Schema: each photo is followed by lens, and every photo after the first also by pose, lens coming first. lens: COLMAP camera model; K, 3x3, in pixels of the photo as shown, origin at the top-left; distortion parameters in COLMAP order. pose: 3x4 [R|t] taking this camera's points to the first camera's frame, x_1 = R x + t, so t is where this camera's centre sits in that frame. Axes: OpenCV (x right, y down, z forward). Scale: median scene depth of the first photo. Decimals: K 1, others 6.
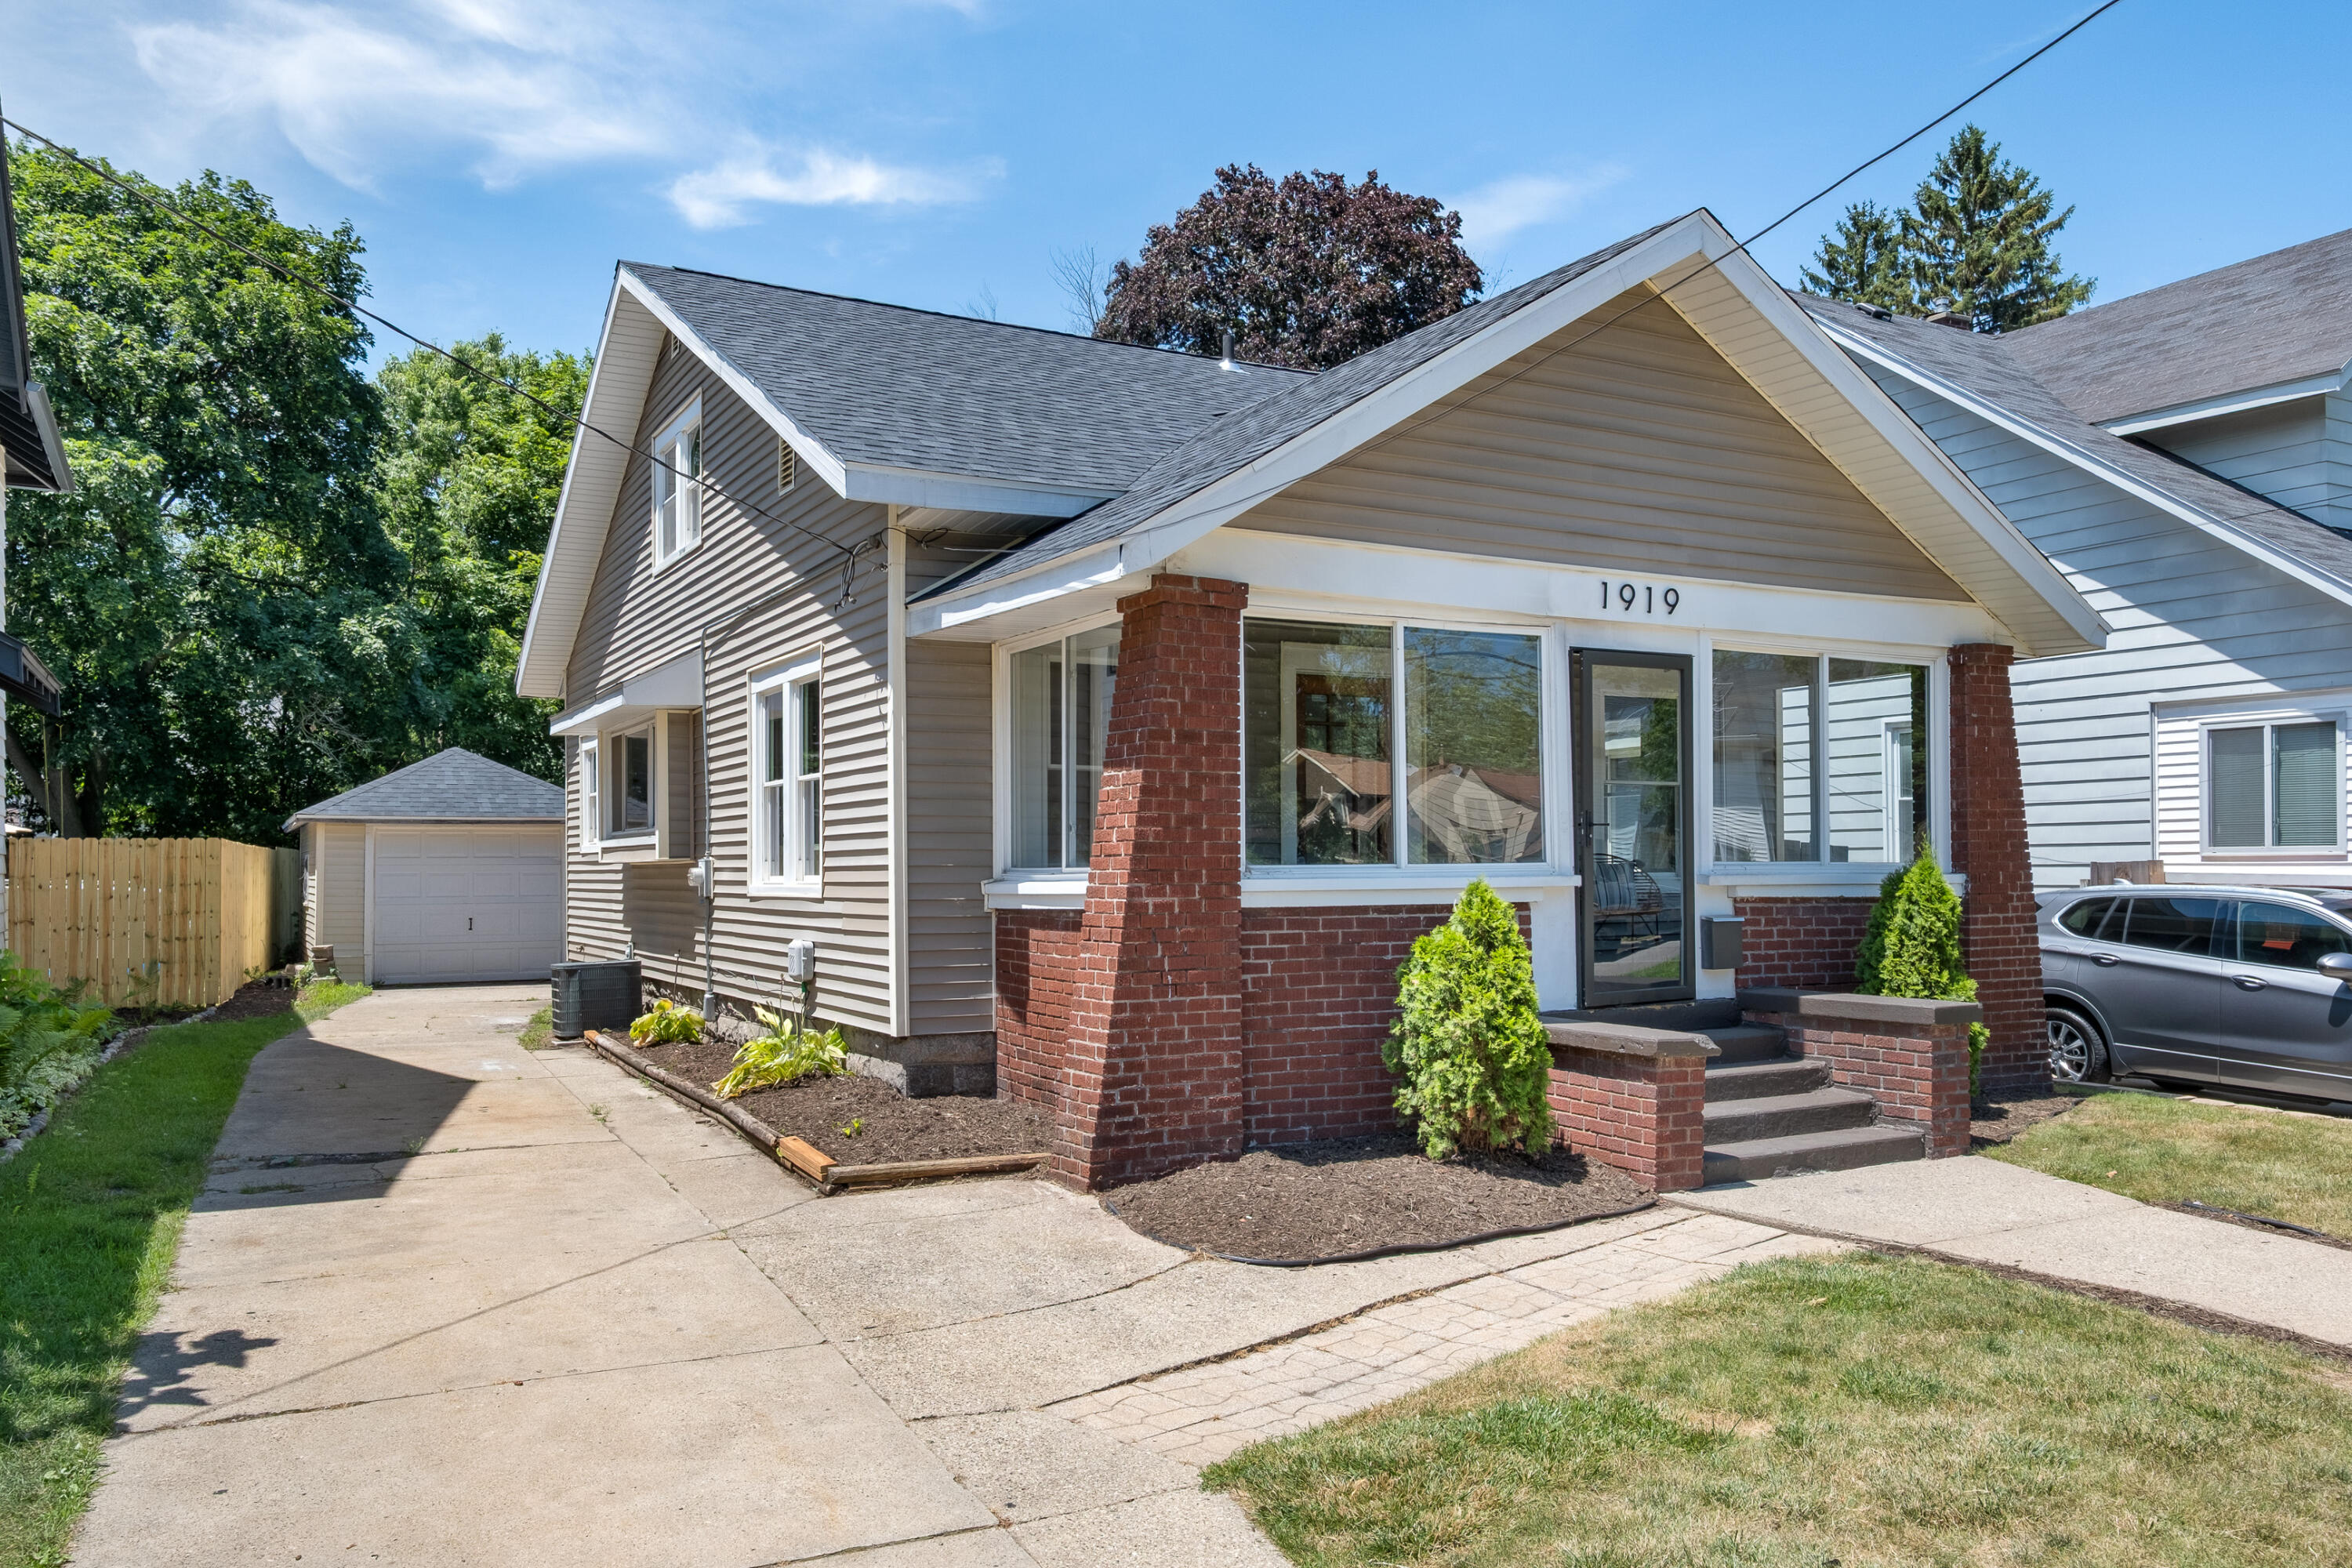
lens RADIAL K [[1716.6, 0, 1177.8], [0, 1716.6, 849.0], [0, 0, 1]] dist [0.017082, 0.008703]
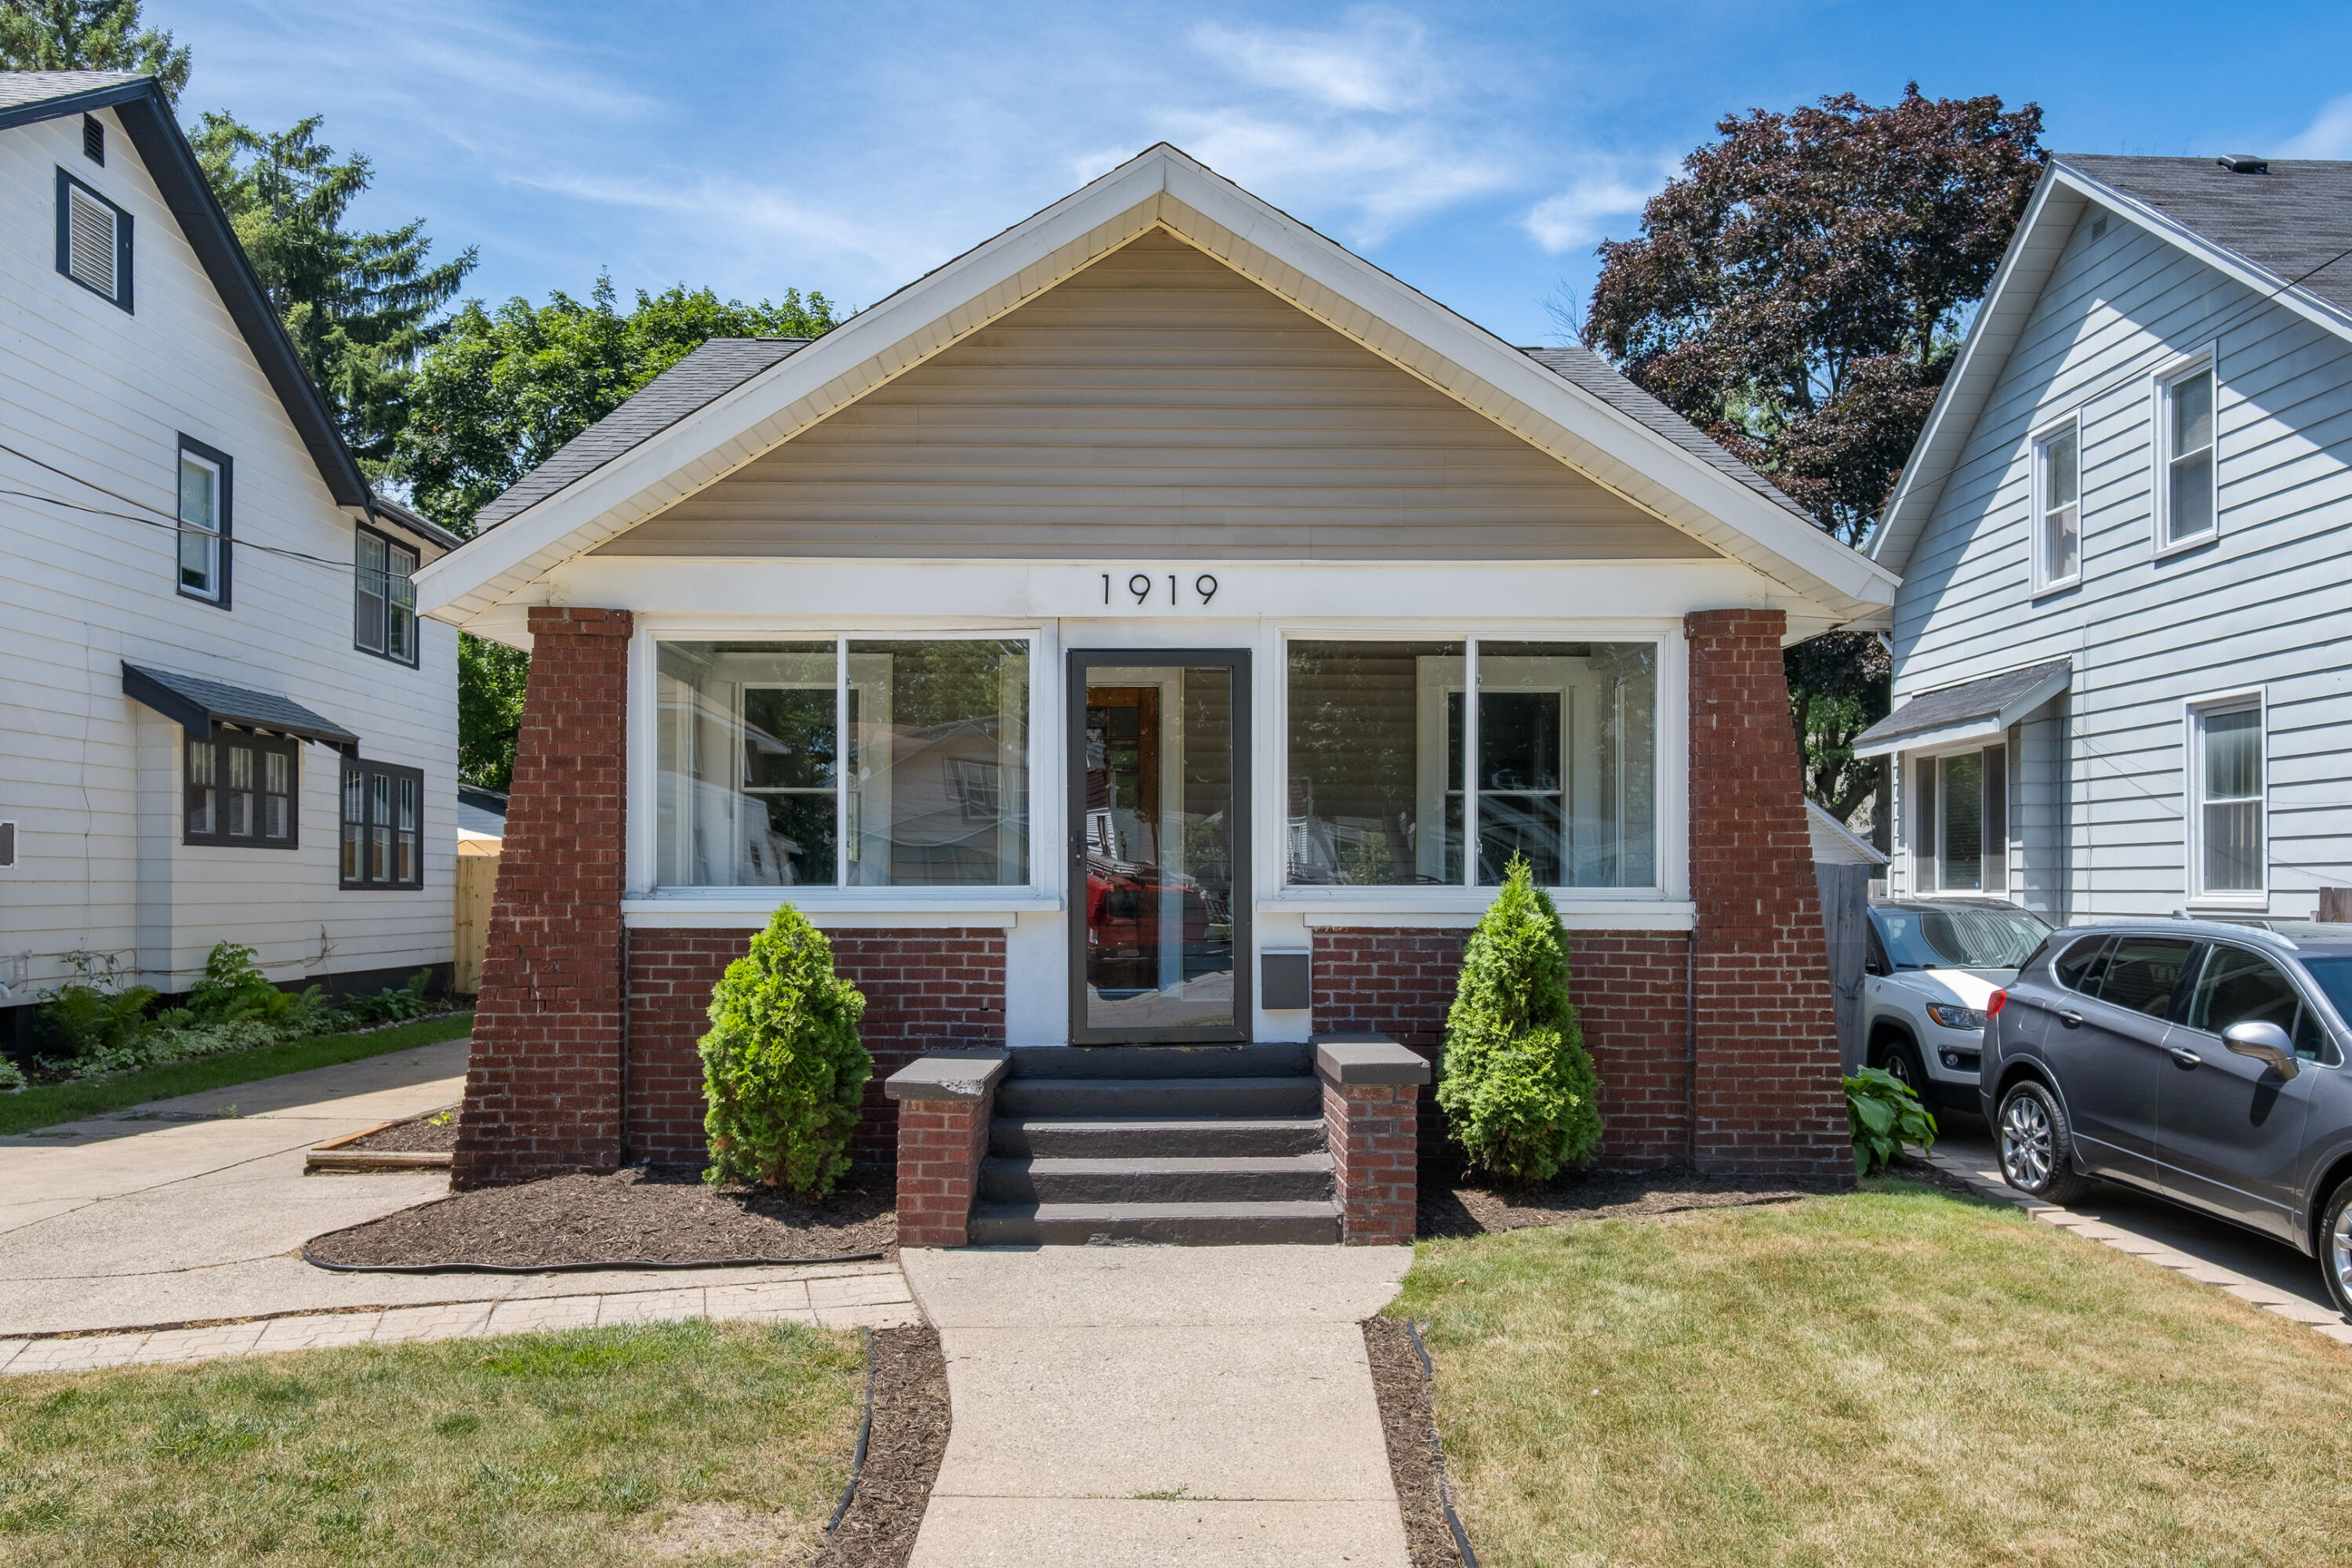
lens RADIAL K [[1715.7, 0, 1174.4], [0, 1715.7, 876.7], [0, 0, 1]] dist [0.003794, 0.004316]
pose [[0.884915, 0.003178, -0.465742, 0.784277], [-0.000041, 0.999977, 0.006745, -0.003119], [0.465753, -0.005949, 0.884895, 0.244661]]
